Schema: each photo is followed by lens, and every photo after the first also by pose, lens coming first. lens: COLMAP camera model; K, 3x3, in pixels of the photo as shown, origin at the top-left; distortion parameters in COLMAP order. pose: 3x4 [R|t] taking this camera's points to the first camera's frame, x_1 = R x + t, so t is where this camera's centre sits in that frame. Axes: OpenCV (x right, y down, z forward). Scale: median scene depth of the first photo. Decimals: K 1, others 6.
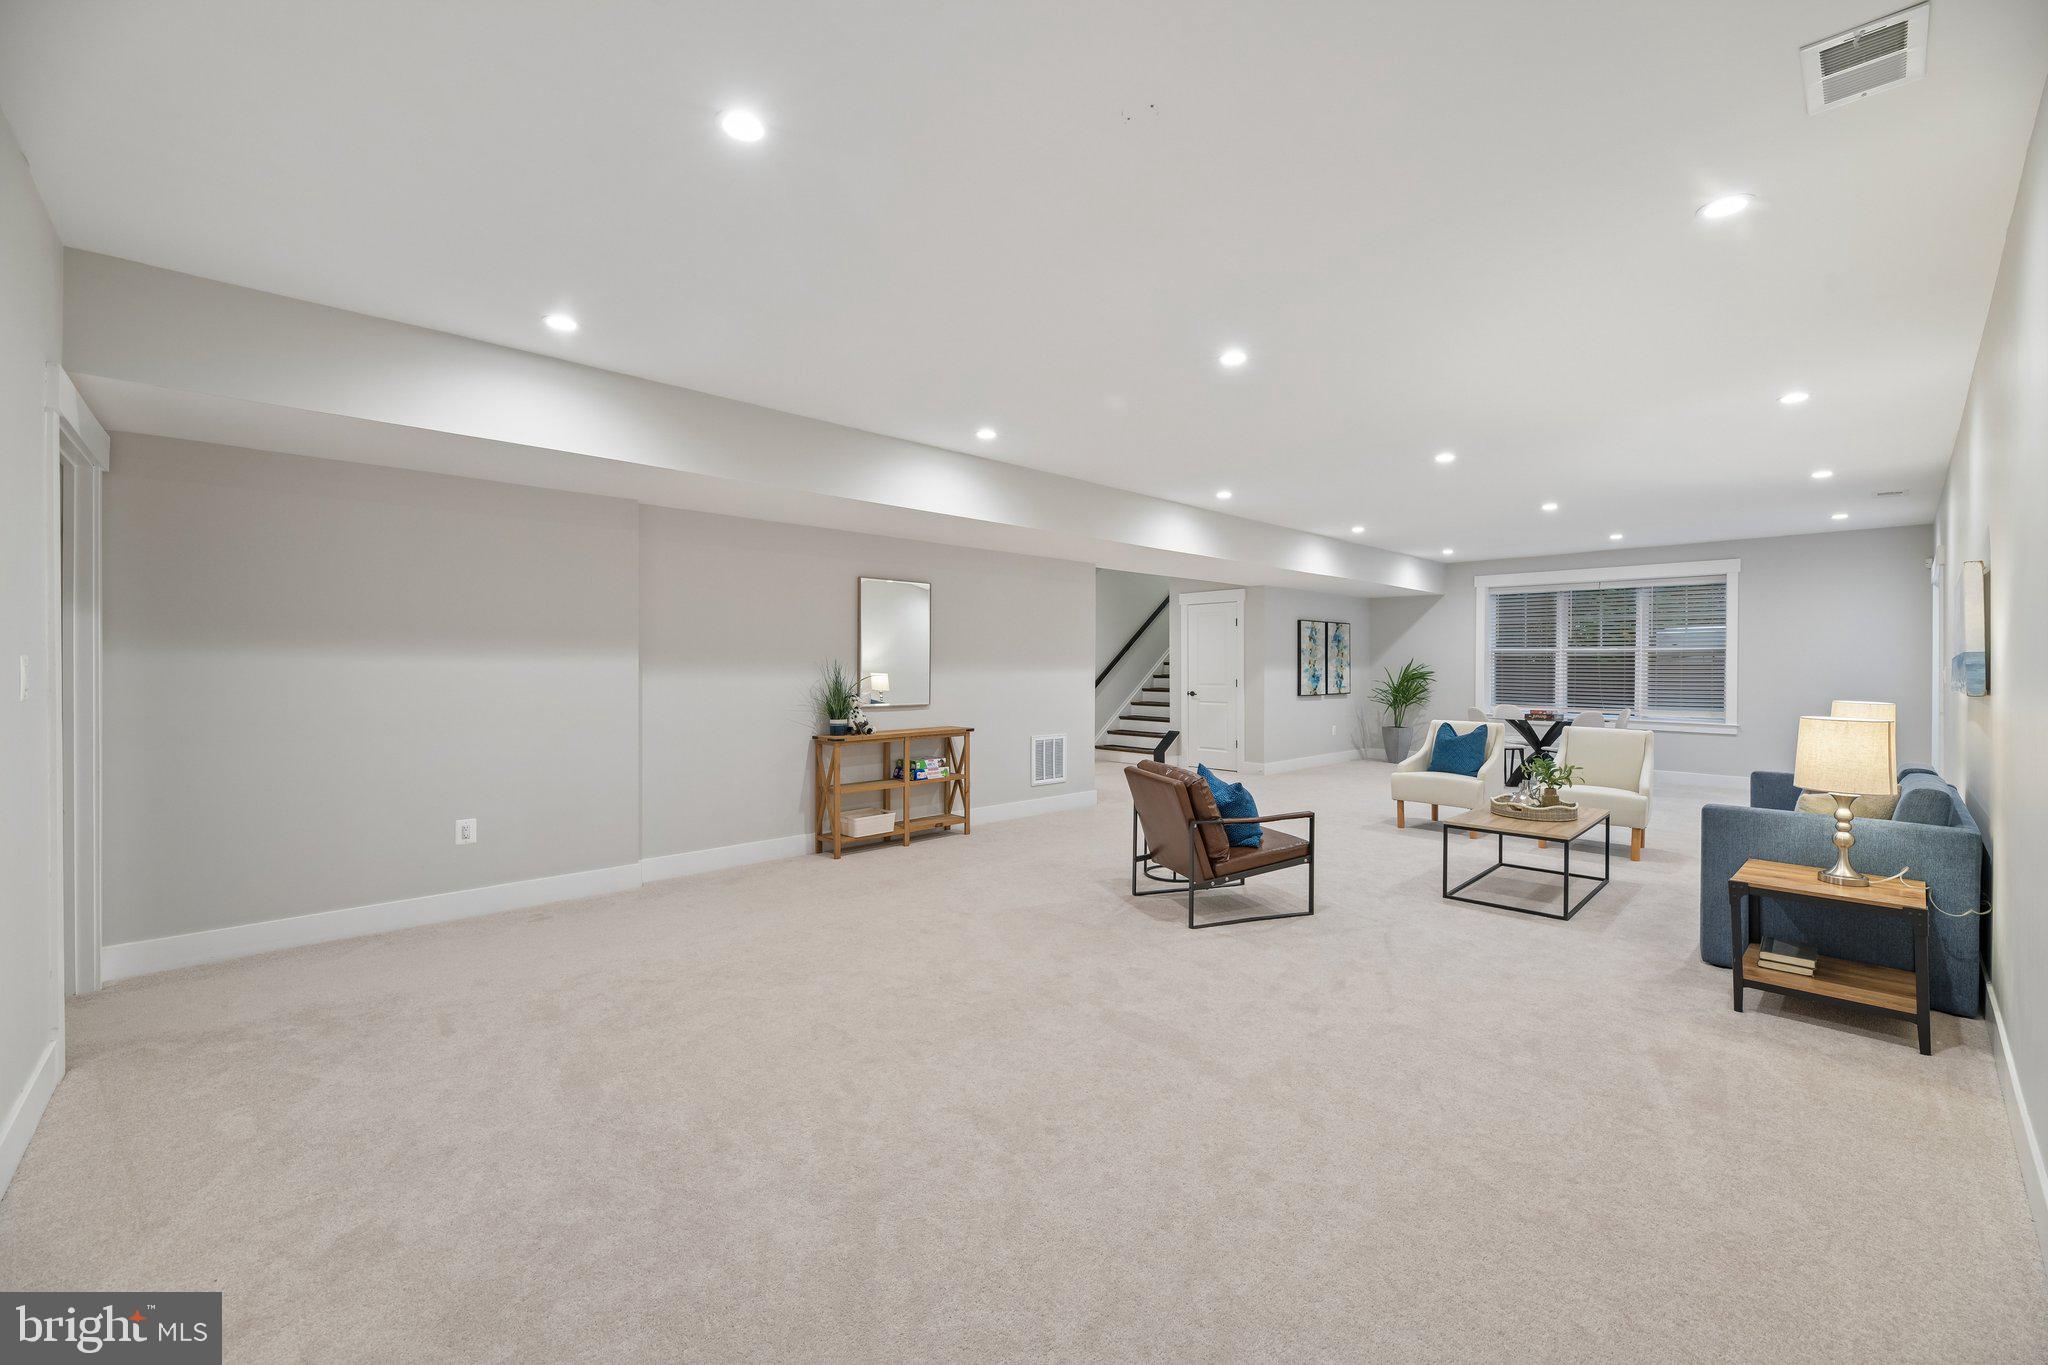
lens RADIAL K [[829.1, 0, 1033.9], [0, 829.1, 675.2], [0, 0, 1]] dist [0.000064, -0.002068]
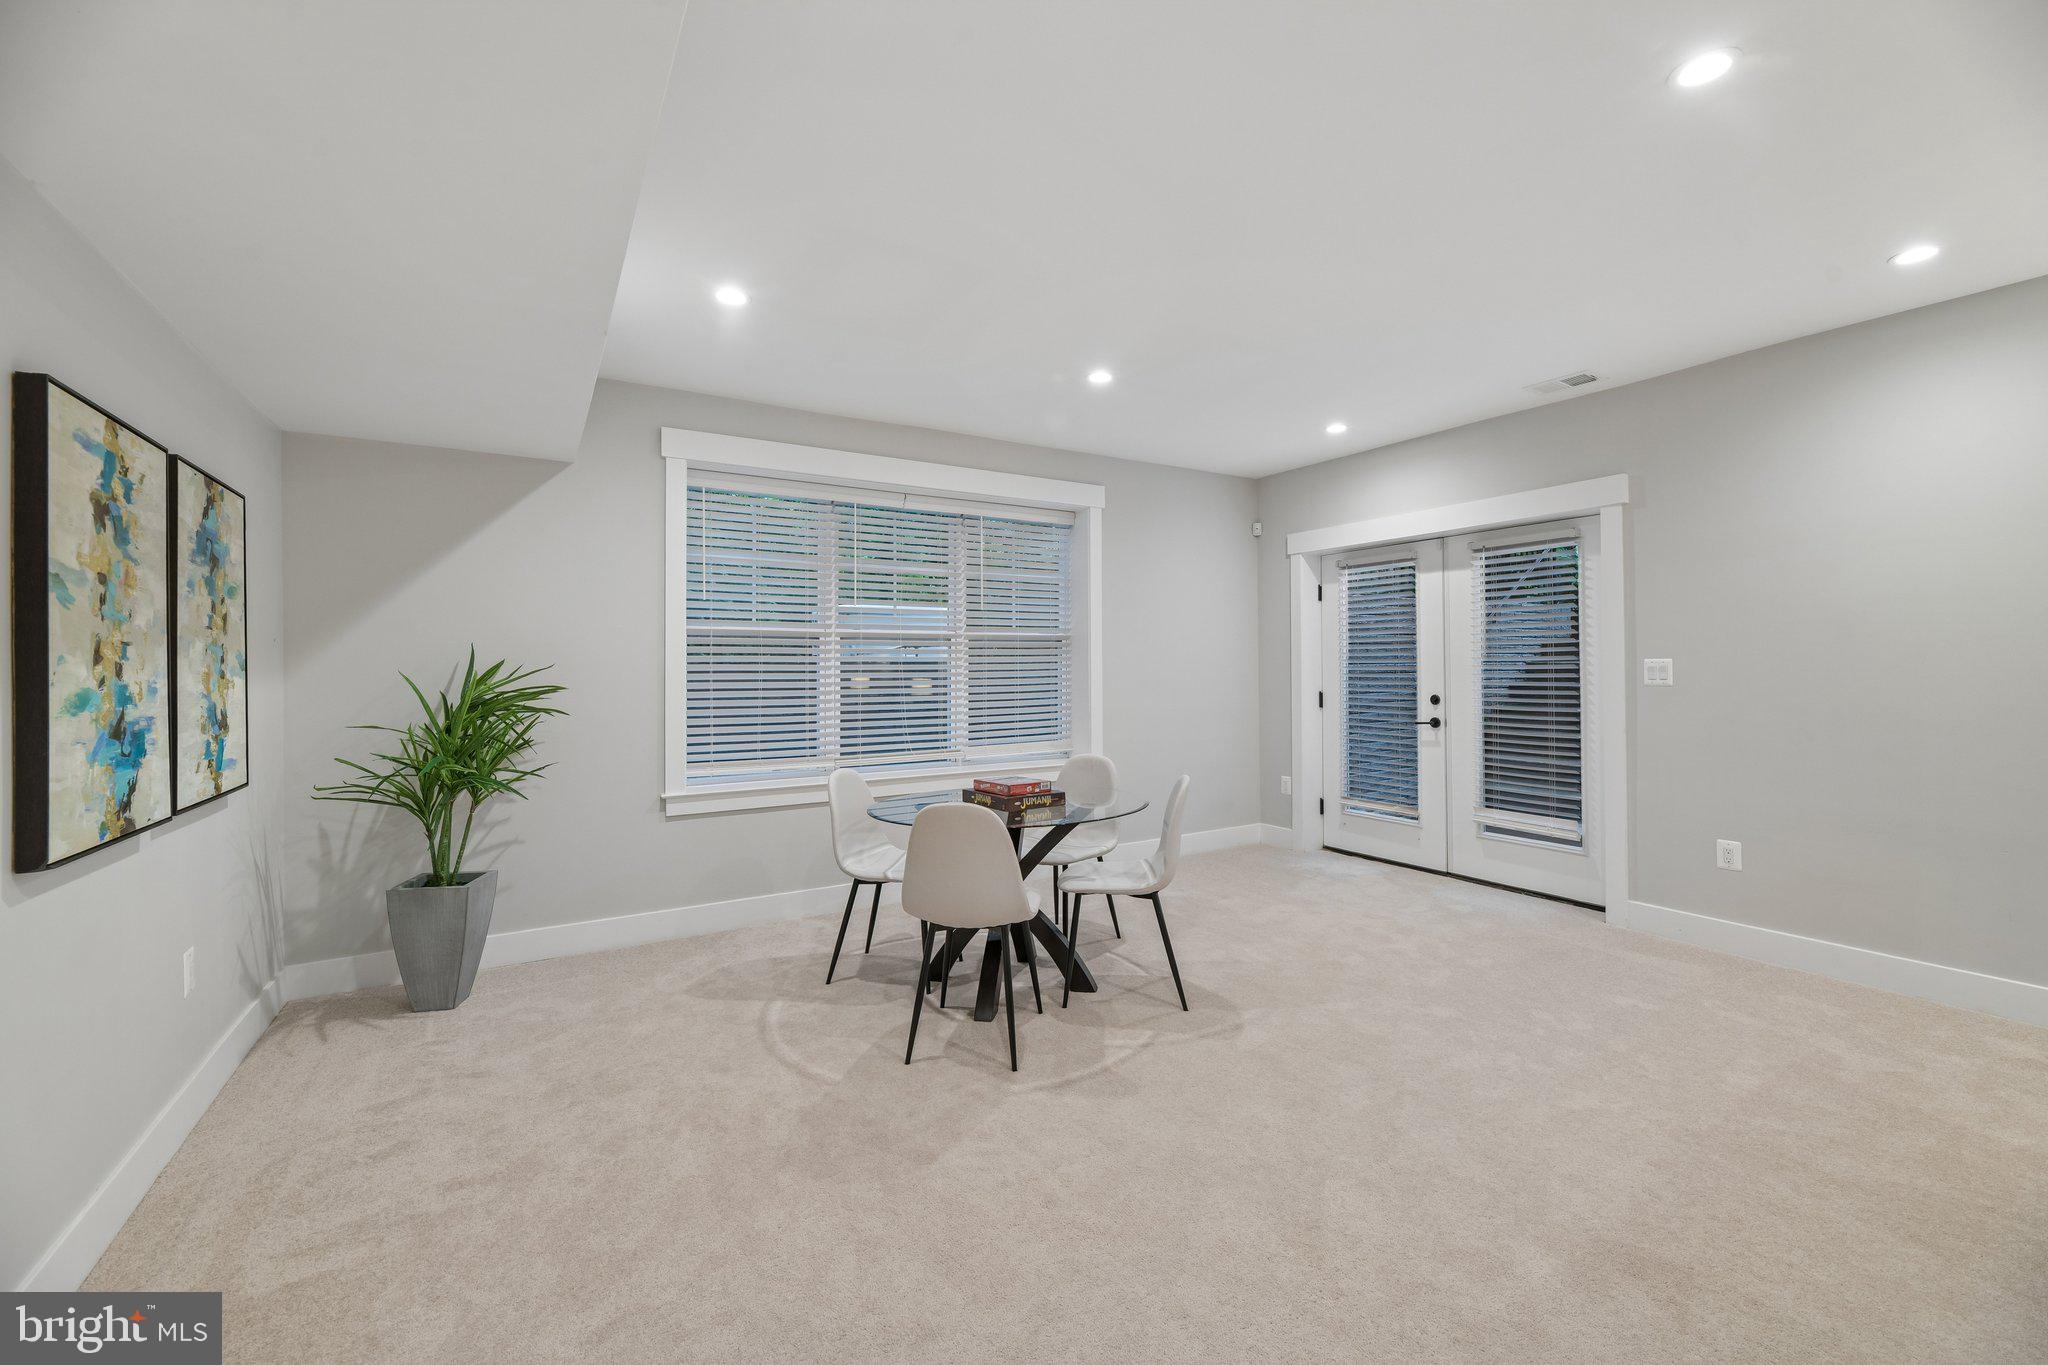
lens RADIAL K [[833.2, 0, 1035.3], [0, 833.2, 660.6], [0, 0, 1]] dist [0.001222, -0.000152]
pose [[0.215588, 0.000867, 0.976484, 0.242563], [0.020824, 0.999768, -0.005486, -0.010498], [-0.976262, 0.021517, 0.215520, 0.907168]]
